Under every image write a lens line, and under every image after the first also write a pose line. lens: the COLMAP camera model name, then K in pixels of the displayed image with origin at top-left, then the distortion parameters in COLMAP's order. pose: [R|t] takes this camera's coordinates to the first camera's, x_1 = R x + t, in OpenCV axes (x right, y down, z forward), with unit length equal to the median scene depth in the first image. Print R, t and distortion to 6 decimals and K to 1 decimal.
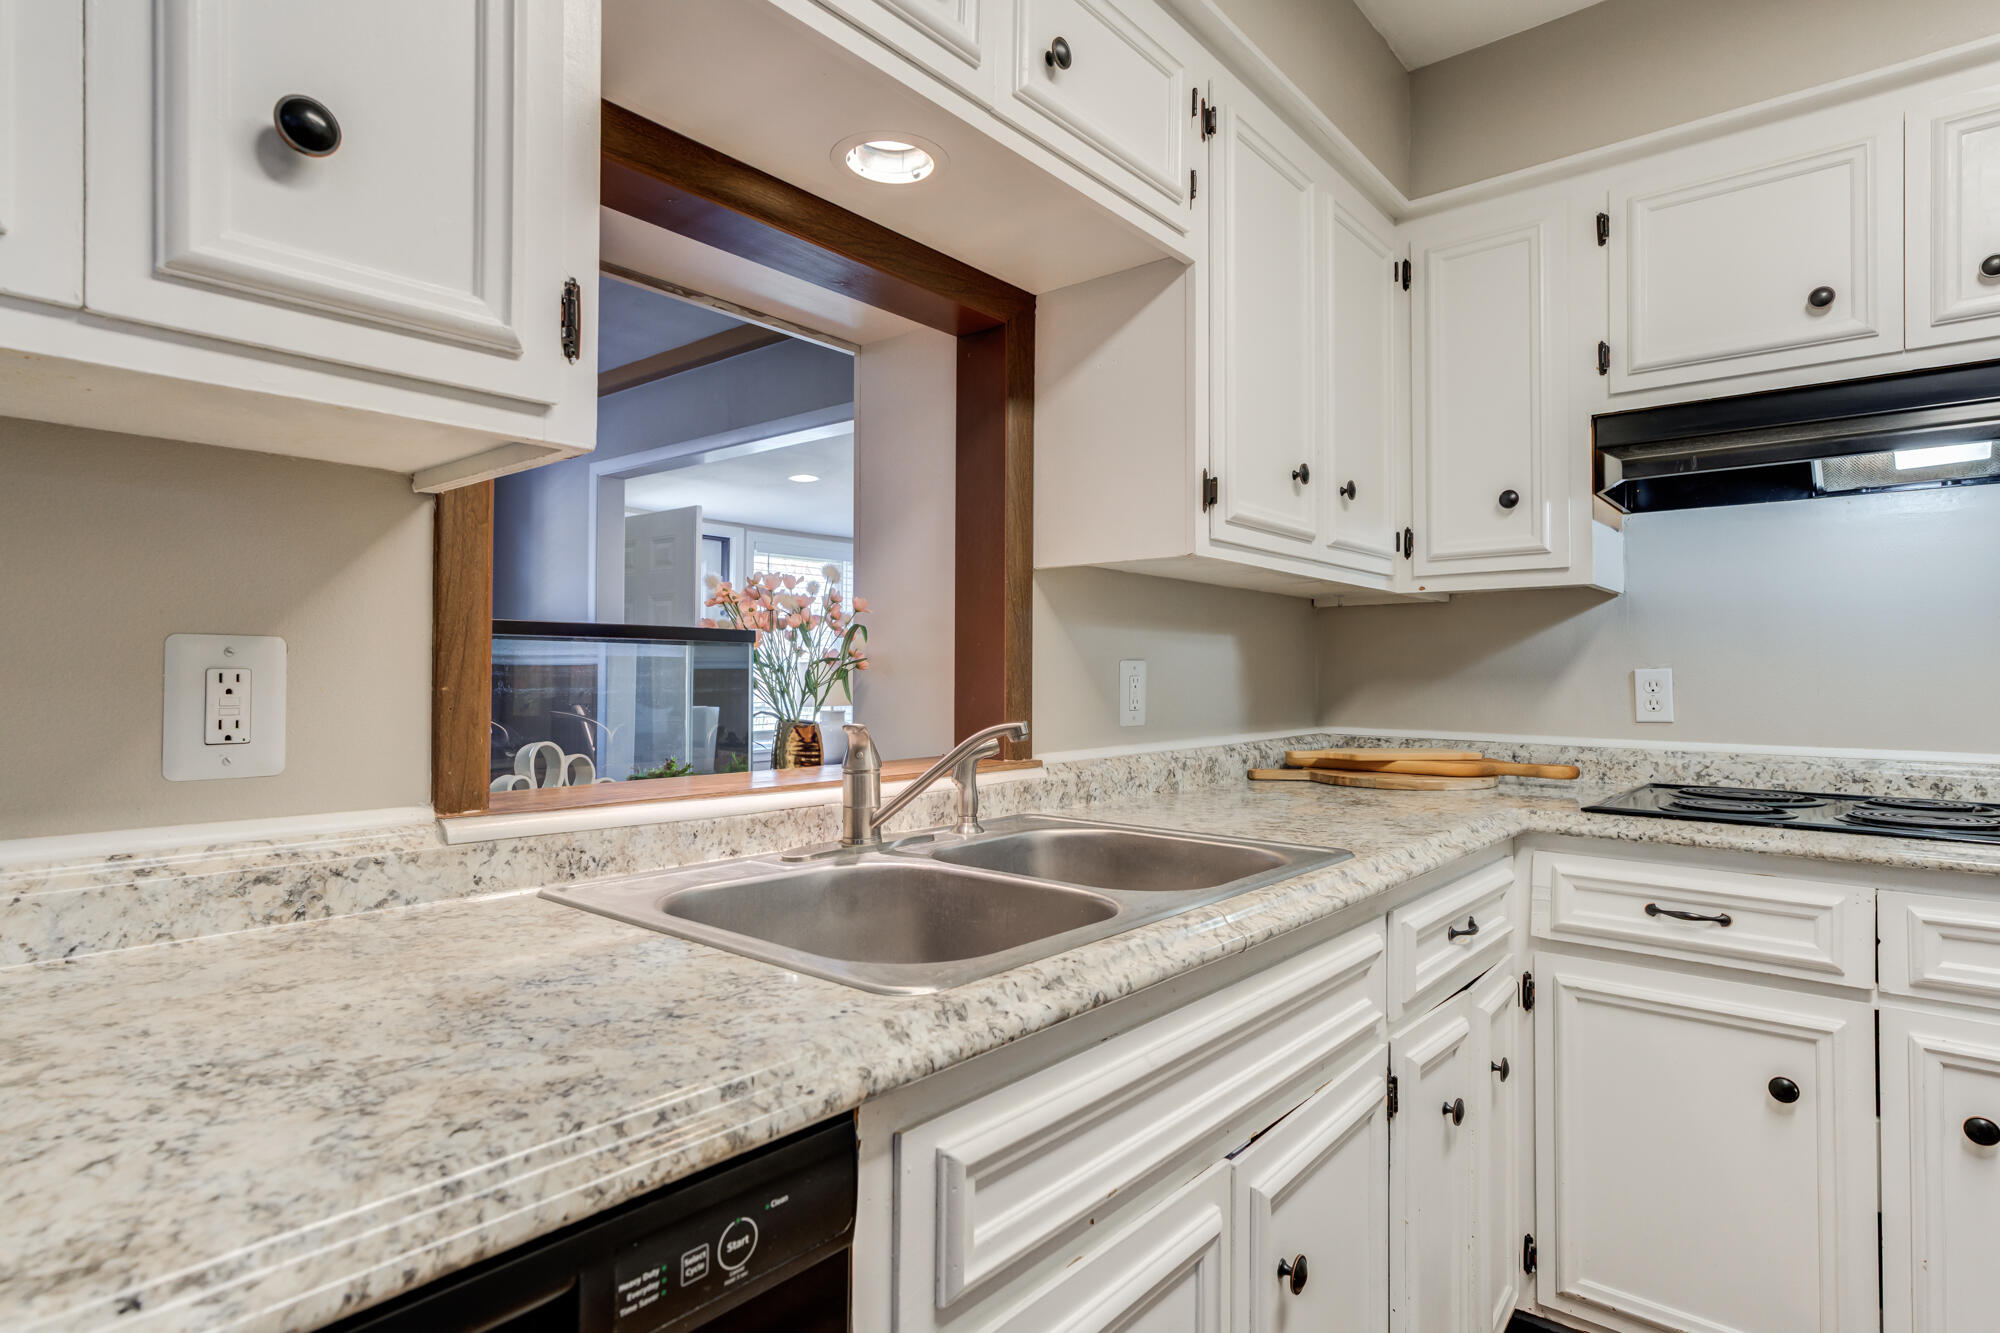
lens RADIAL K [[1051.3, 0, 996.7], [0, 1051.3, 655.2], [0, 0, 1]] dist [-0.011716, 0.010842]
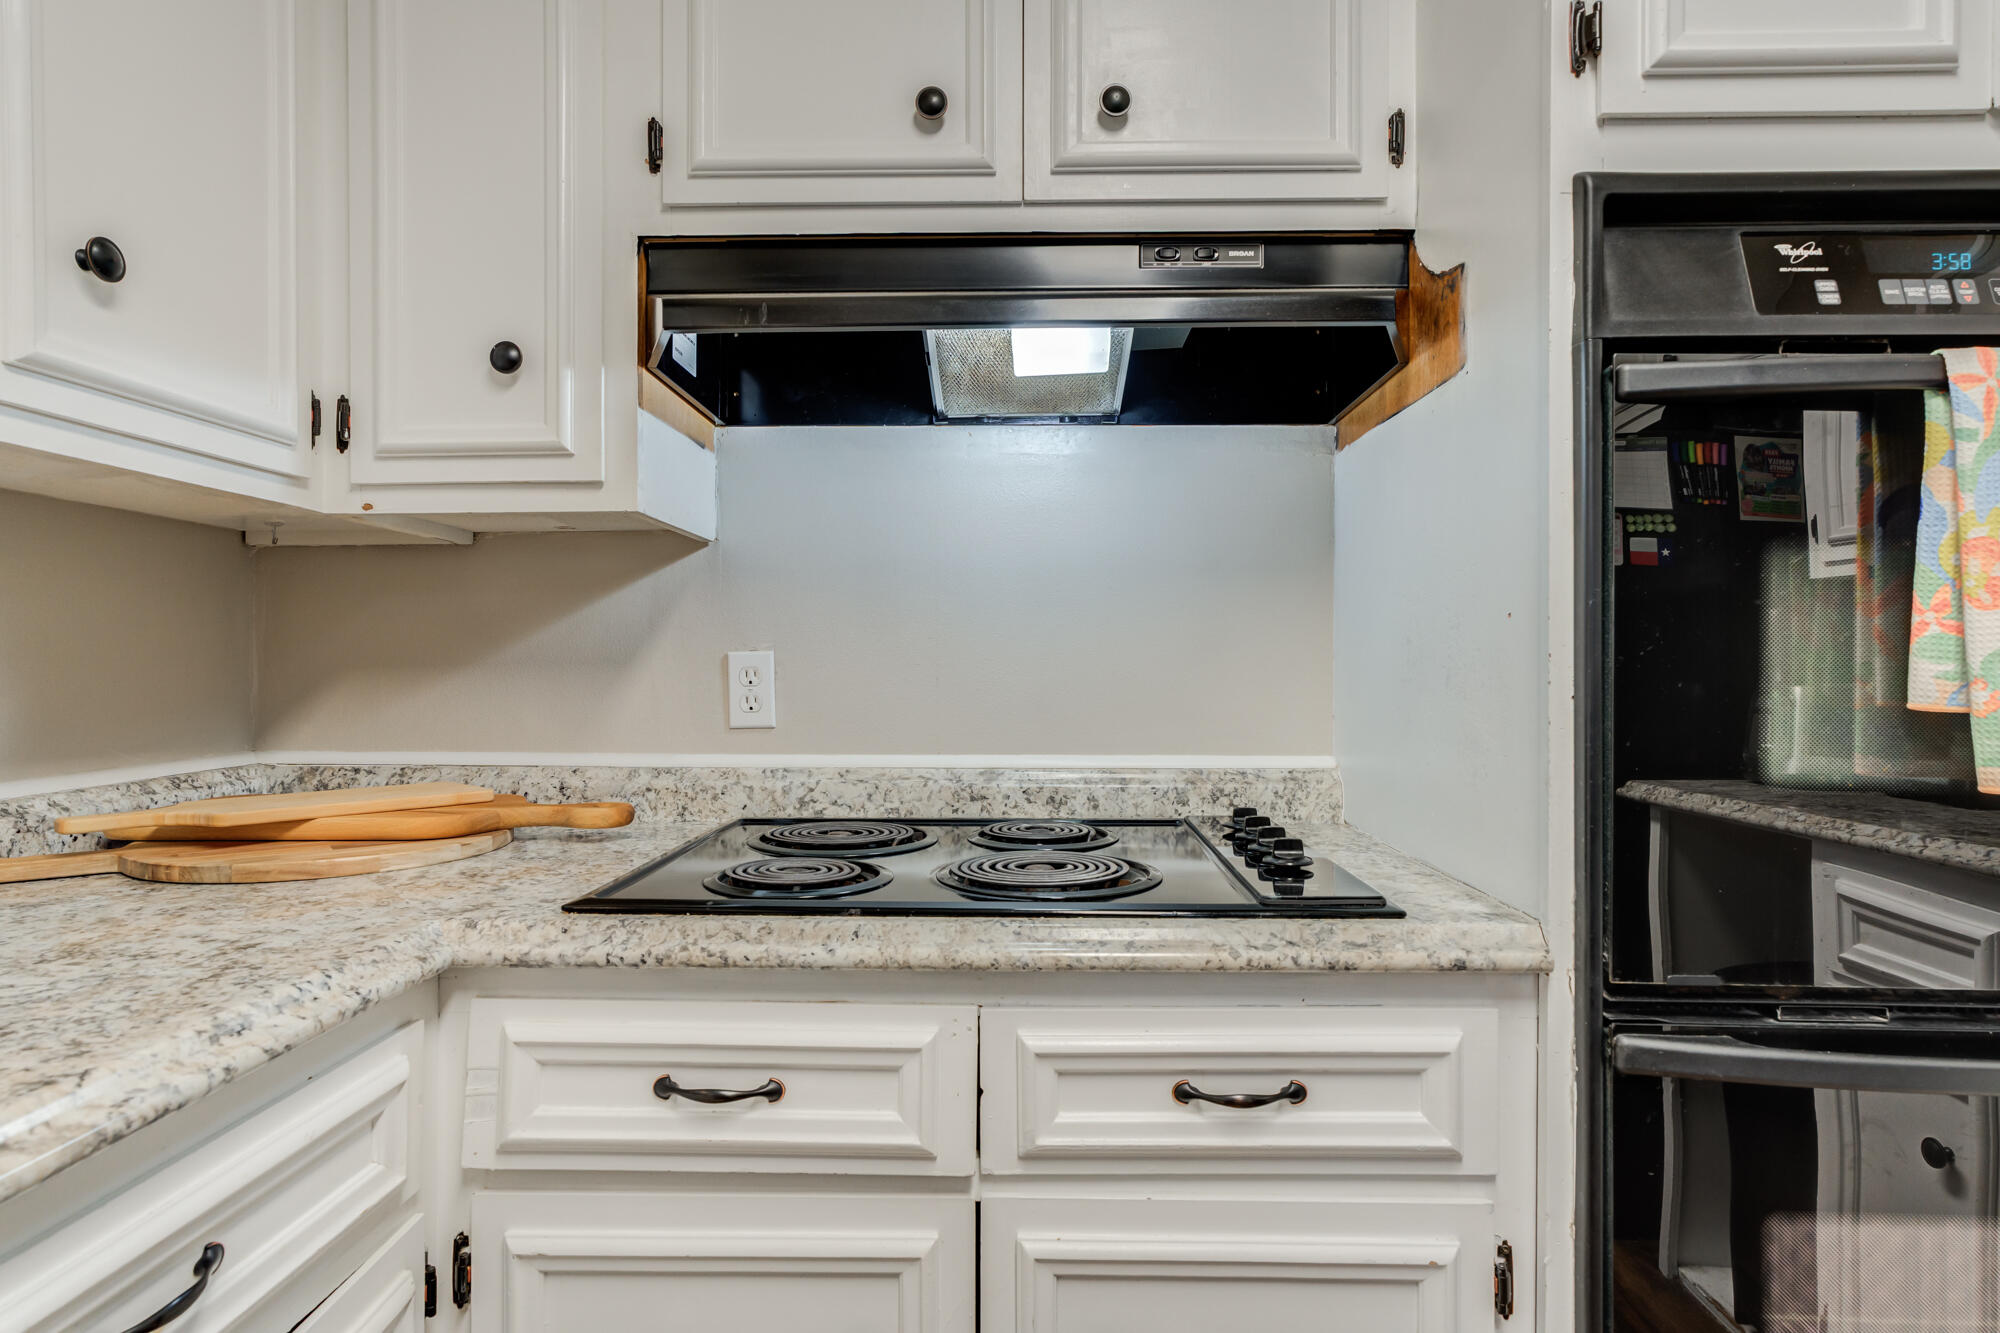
lens RADIAL K [[1051.3, 0, 996.7], [0, 1051.3, 655.2], [0, 0, 1]] dist [-0.011716, 0.010842]
pose [[0.778579, 0.000403, 0.627547, 0.356942], [-0.006560, 0.999950, 0.007496, 0.010355], [-0.627512, -0.009953, 0.778543, 0.400393]]
